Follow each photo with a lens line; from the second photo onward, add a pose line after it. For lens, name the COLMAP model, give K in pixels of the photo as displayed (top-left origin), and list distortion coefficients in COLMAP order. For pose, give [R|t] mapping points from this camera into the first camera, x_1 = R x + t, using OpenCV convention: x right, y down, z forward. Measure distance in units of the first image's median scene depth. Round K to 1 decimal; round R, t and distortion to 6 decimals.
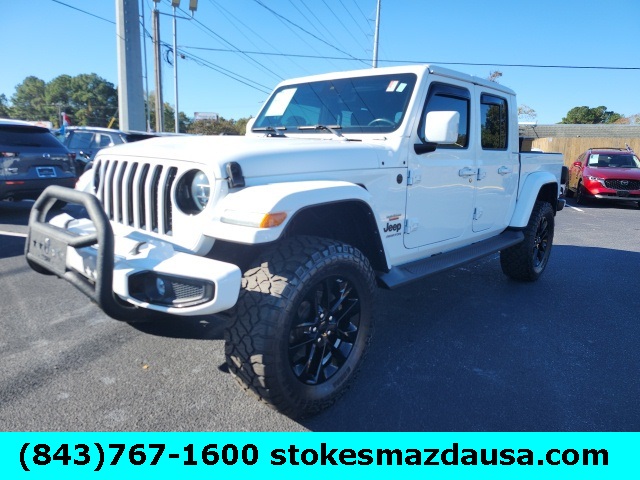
lens RADIAL K [[441.1, 0, 321.0], [0, 441.1, 241.0], [0, 0, 1]] dist [0.076924, -0.065871]
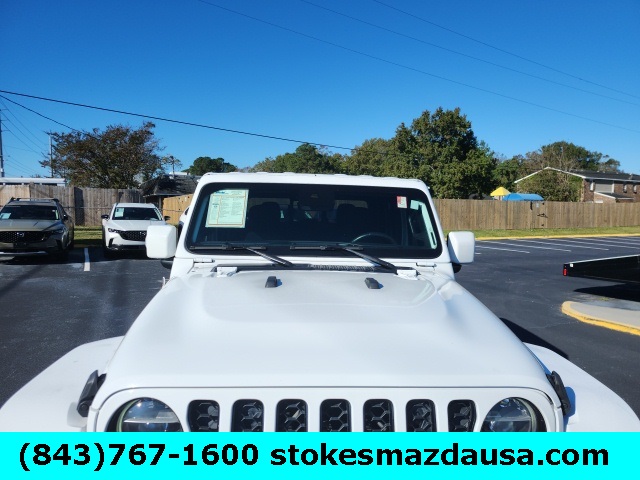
lens RADIAL K [[439.2, 0, 320.8], [0, 439.2, 230.8], [0, 0, 1]] dist [0.083122, -0.072897]
pose [[0.705891, -0.063215, 0.705494, -0.551067], [0.141227, 0.988572, -0.052727, -0.244766], [-0.694098, 0.136855, 0.706752, 0.447466]]
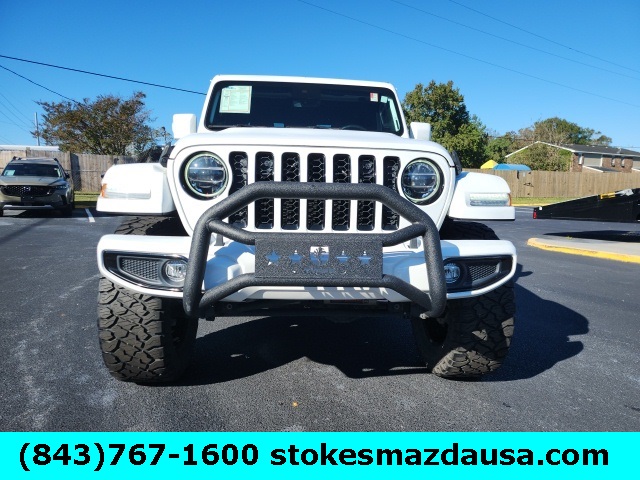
lens RADIAL K [[441.1, 0, 321.0], [0, 441.1, 241.0], [0, 0, 1]] dist [0.076924, -0.065871]
pose [[0.693647, -0.113162, 0.711370, -0.732347], [0.145982, 0.989173, 0.015009, -0.015758], [-0.705367, 0.093437, 0.702657, 0.298318]]
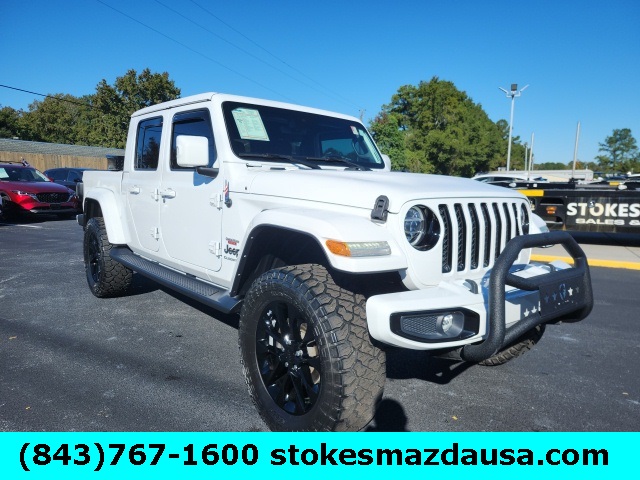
lens RADIAL K [[441.1, 0, 321.0], [0, 441.1, 241.0], [0, 0, 1]] dist [0.076924, -0.065871]
pose [[0.134657, -0.161329, 0.977671, -1.047546], [0.173784, 0.975209, 0.136987, -0.212247], [-0.975534, 0.151458, 0.159355, 0.865603]]
